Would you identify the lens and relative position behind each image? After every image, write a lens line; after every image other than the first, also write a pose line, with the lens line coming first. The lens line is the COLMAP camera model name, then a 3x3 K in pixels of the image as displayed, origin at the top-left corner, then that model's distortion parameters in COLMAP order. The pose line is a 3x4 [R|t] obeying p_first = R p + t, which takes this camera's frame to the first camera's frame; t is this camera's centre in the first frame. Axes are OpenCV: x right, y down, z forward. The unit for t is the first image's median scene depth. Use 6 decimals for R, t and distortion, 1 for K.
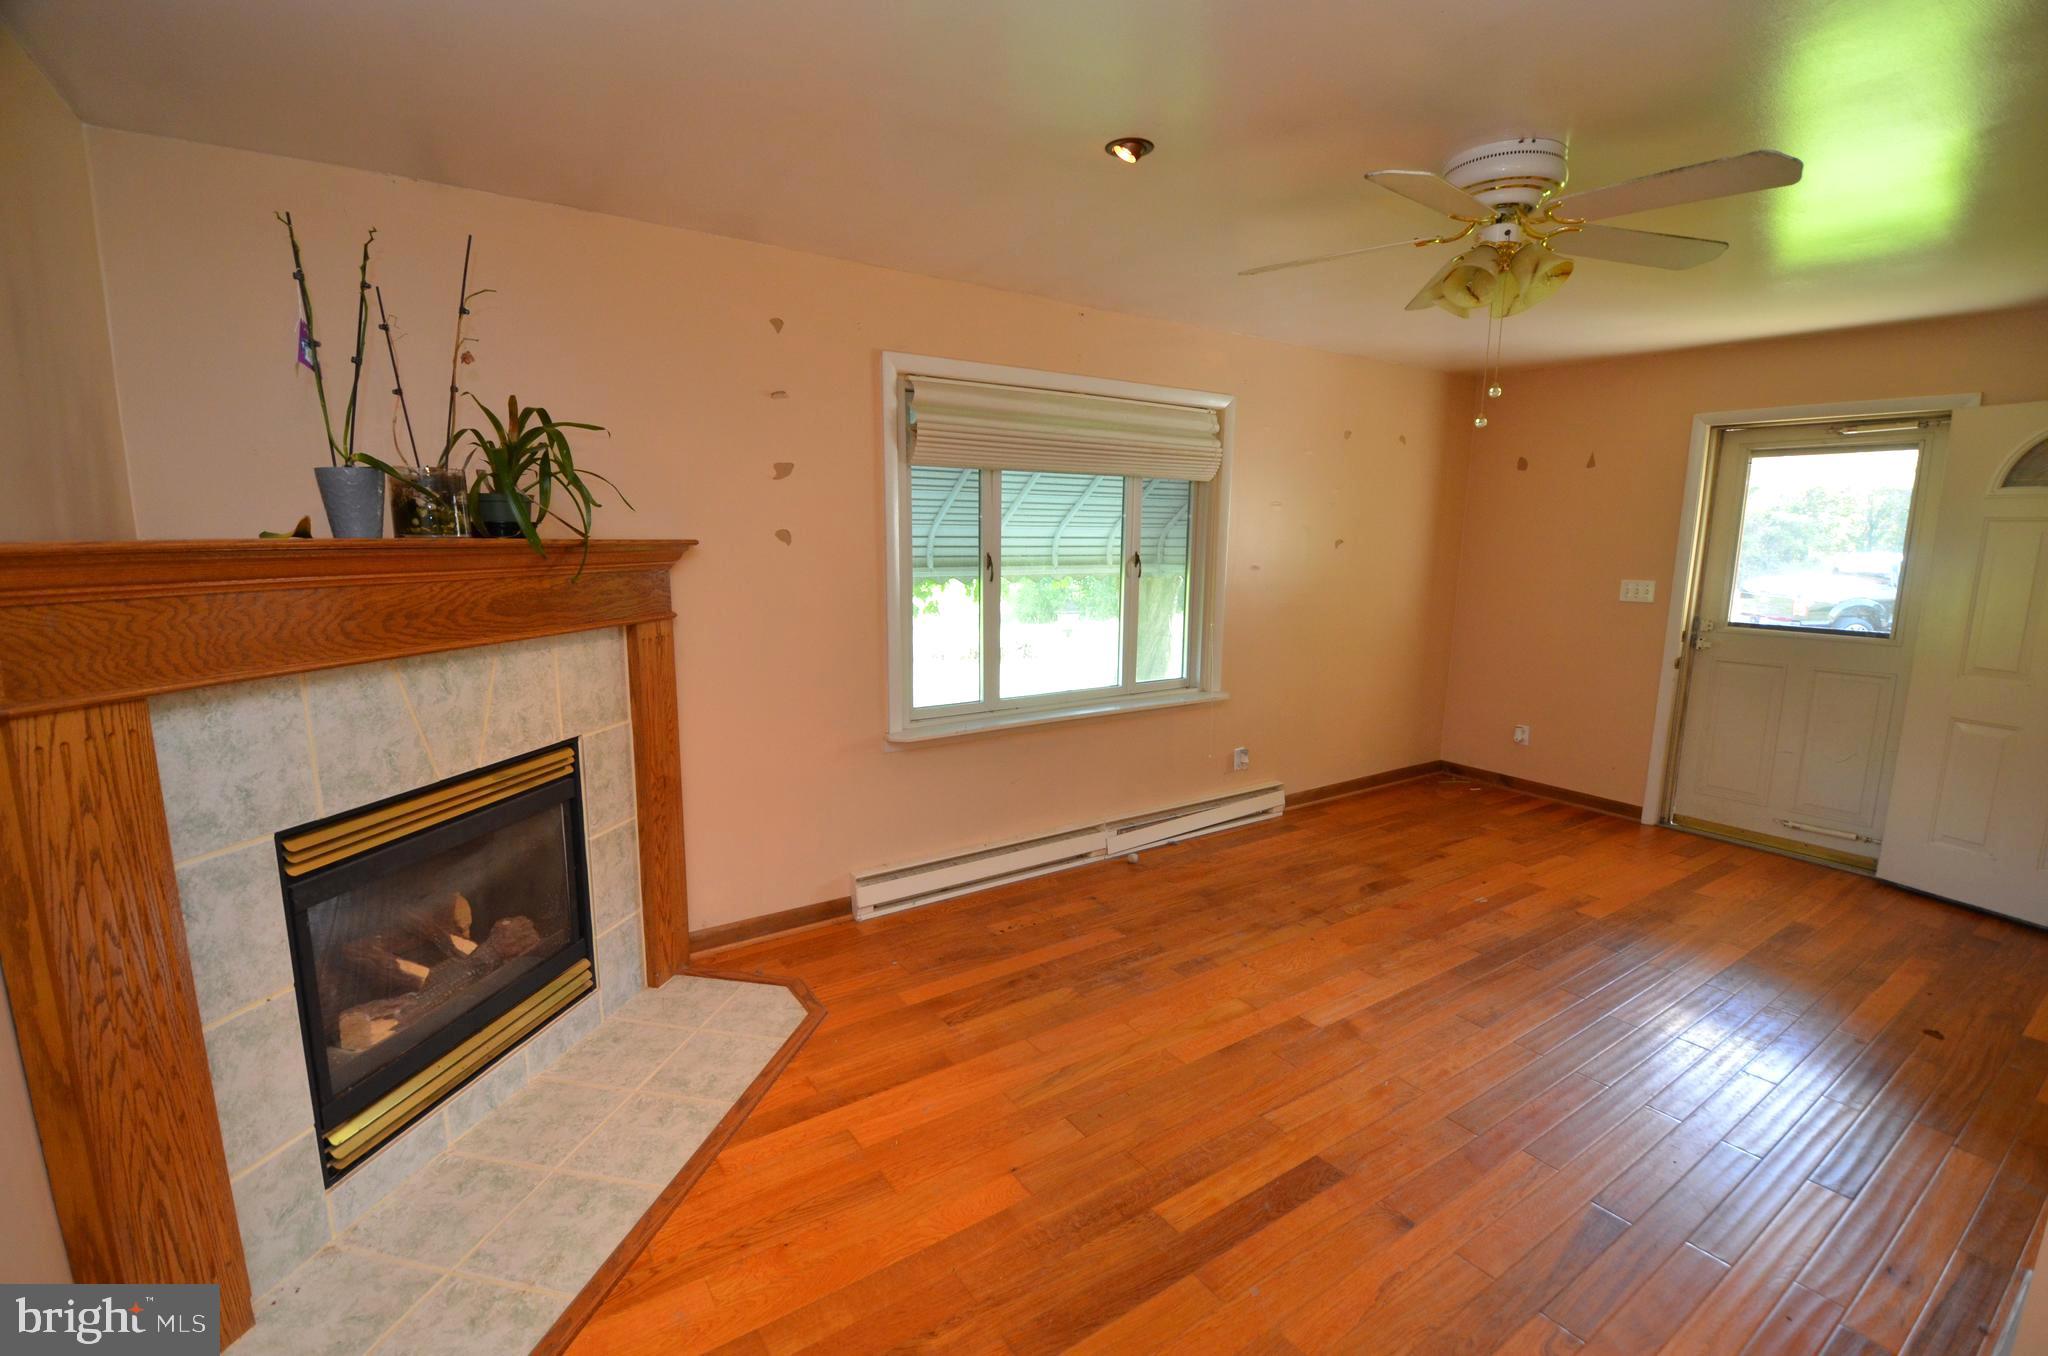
lens RADIAL K [[889.0, 0, 1026.9], [0, 889.0, 688.1], [0, 0, 1]] dist [0.018168, -0.025487]
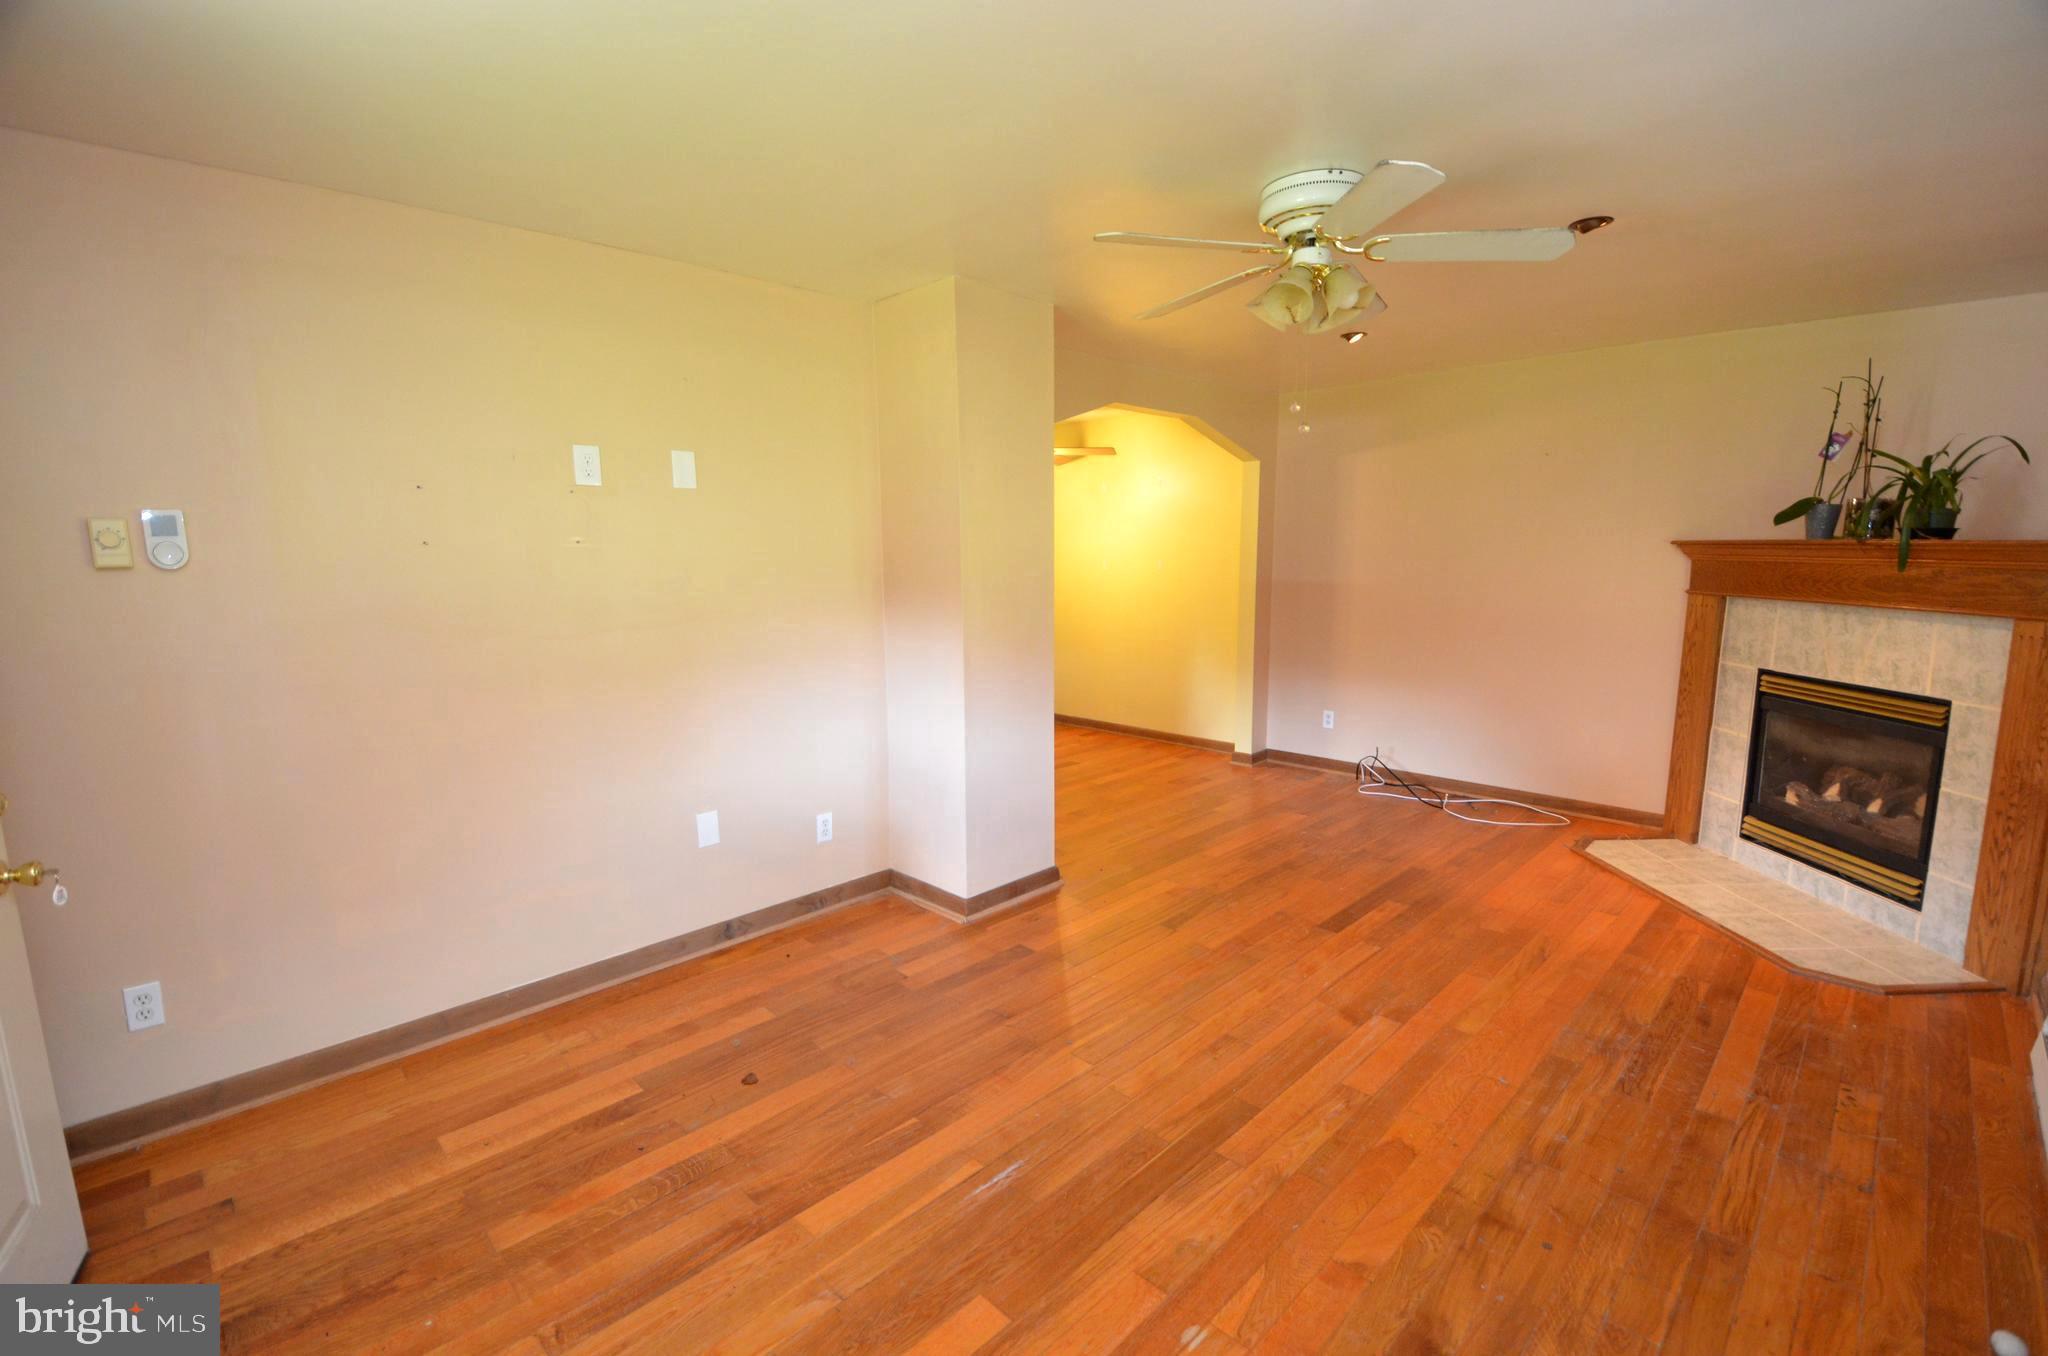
lens RADIAL K [[889.0, 0, 1026.9], [0, 889.0, 688.1], [0, 0, 1]] dist [0.018168, -0.025487]
pose [[-0.982319, 0.031598, -0.184530, 0.884617], [-0.027846, 0.950029, 0.310916, -0.277511], [0.185133, 0.310557, -0.932352, 1.733453]]
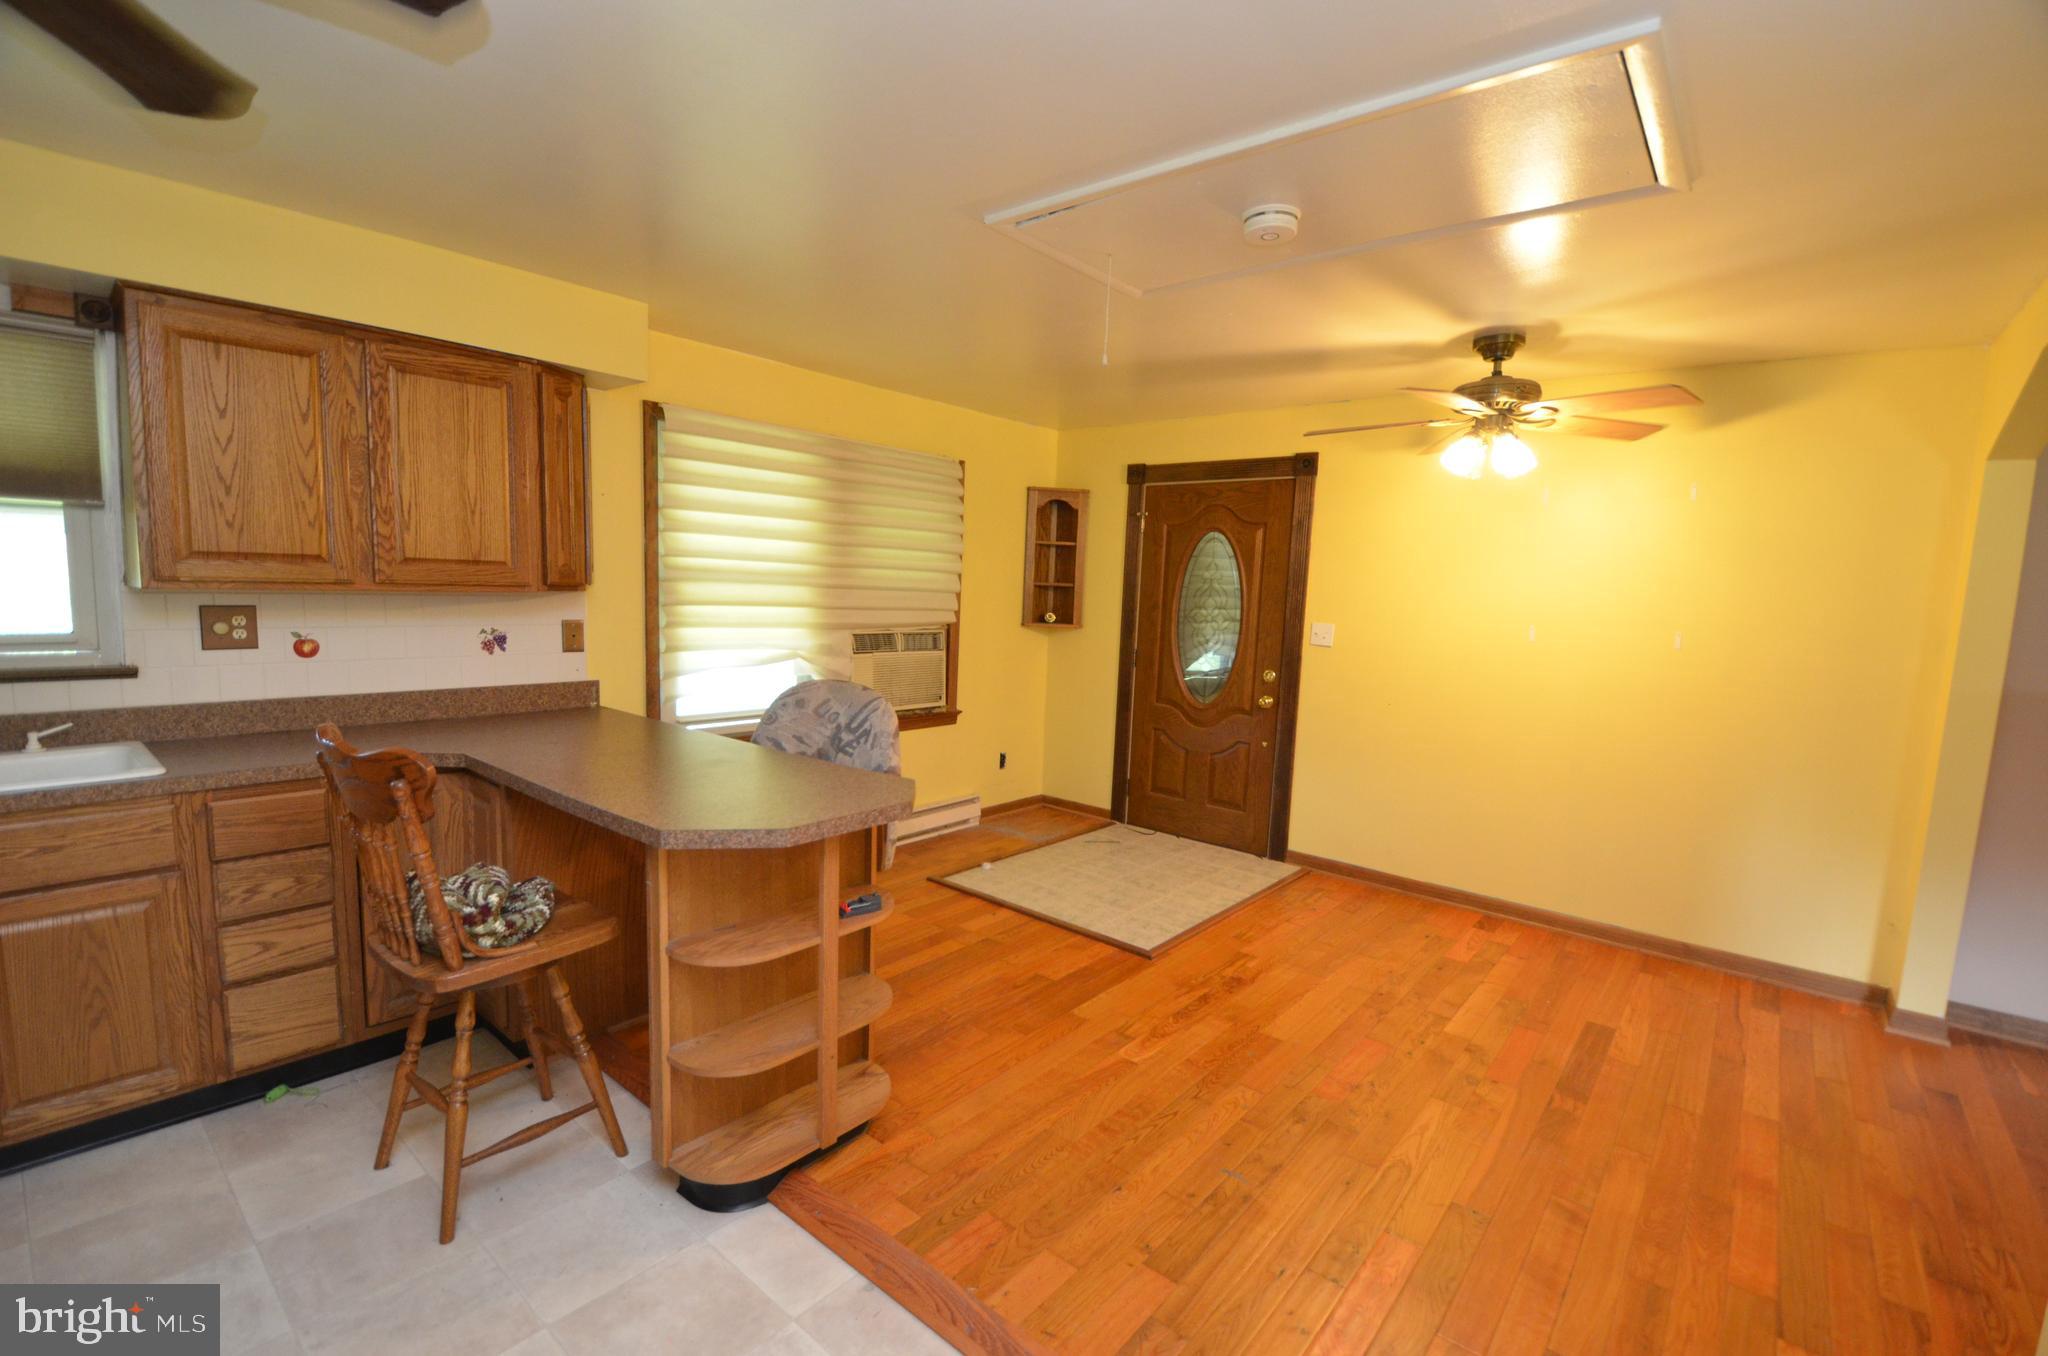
lens RADIAL K [[889.0, 0, 1026.9], [0, 889.0, 688.1], [0, 0, 1]] dist [0.018168, -0.025487]
pose [[-0.961180, -0.016178, -0.275448, 1.374316], [-0.093699, 0.958095, 0.270692, -0.059565], [0.259527, 0.285993, -0.922417, 0.481362]]
